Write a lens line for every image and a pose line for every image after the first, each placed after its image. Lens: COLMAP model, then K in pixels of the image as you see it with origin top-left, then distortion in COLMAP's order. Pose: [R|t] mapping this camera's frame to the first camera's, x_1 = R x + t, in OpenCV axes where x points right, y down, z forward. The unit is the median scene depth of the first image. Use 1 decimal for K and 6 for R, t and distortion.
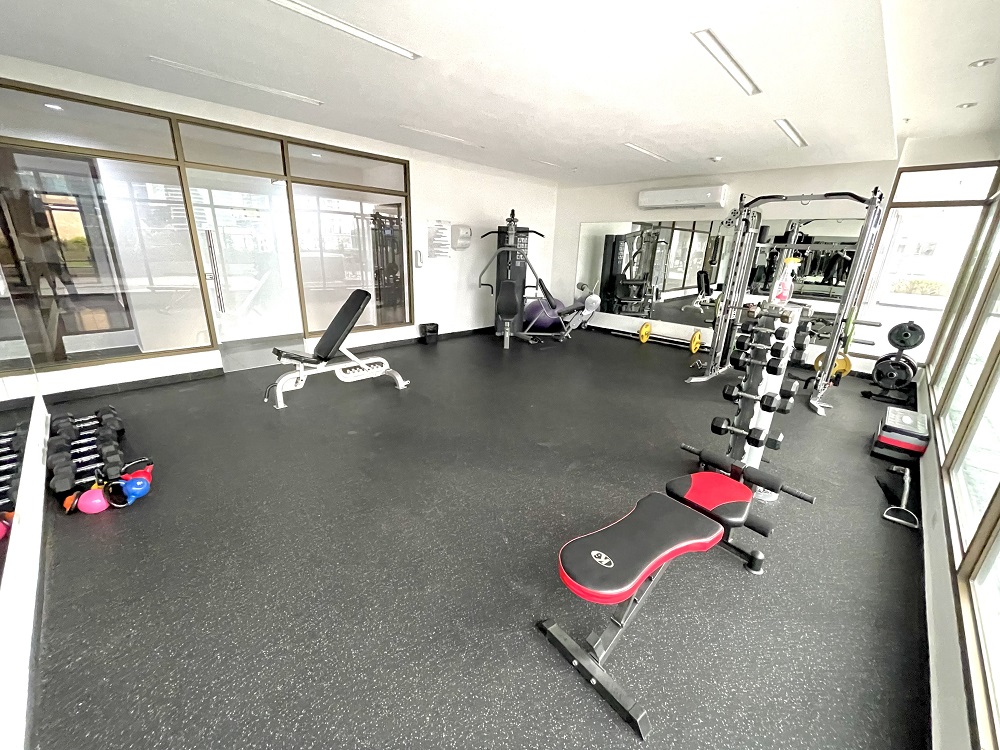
lens RADIAL K [[402.6, 0, 500.0], [0, 402.6, 375.0], [0, 0, 1]] dist [0.001439, 0.000168]
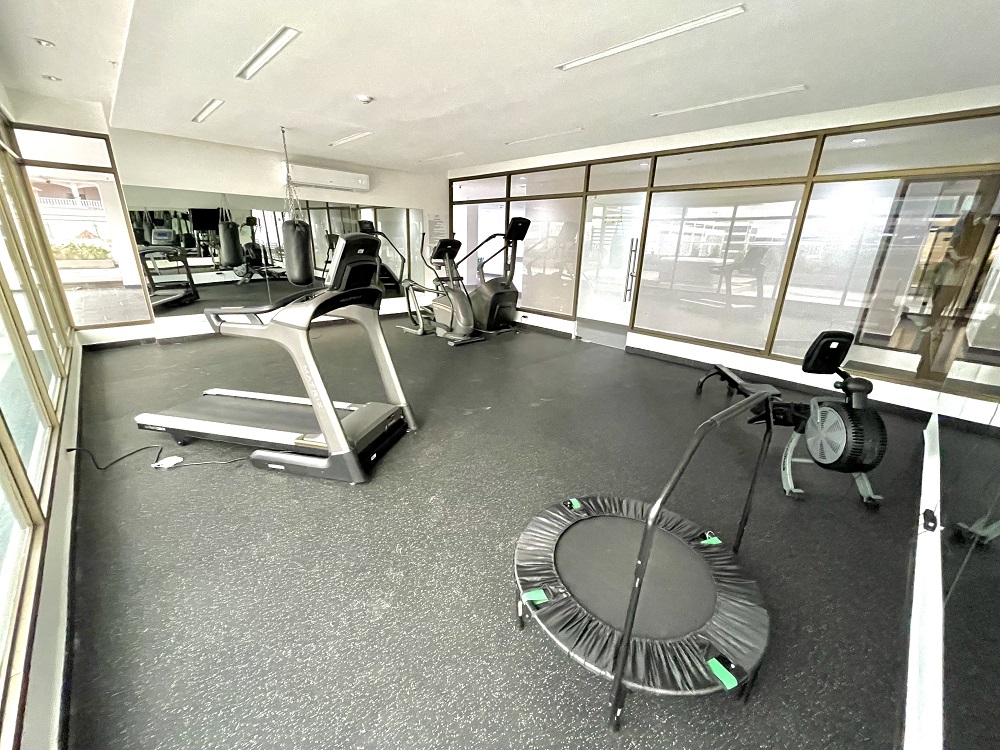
lens RADIAL K [[402.6, 0, 500.0], [0, 402.6, 375.0], [0, 0, 1]] dist [0.001439, 0.000168]
pose [[-0.028541, 0.289753, -0.956676, 0.722669], [-0.334226, 0.899215, 0.282321, -0.204126], [0.942061, 0.327804, 0.071179, 0.709283]]
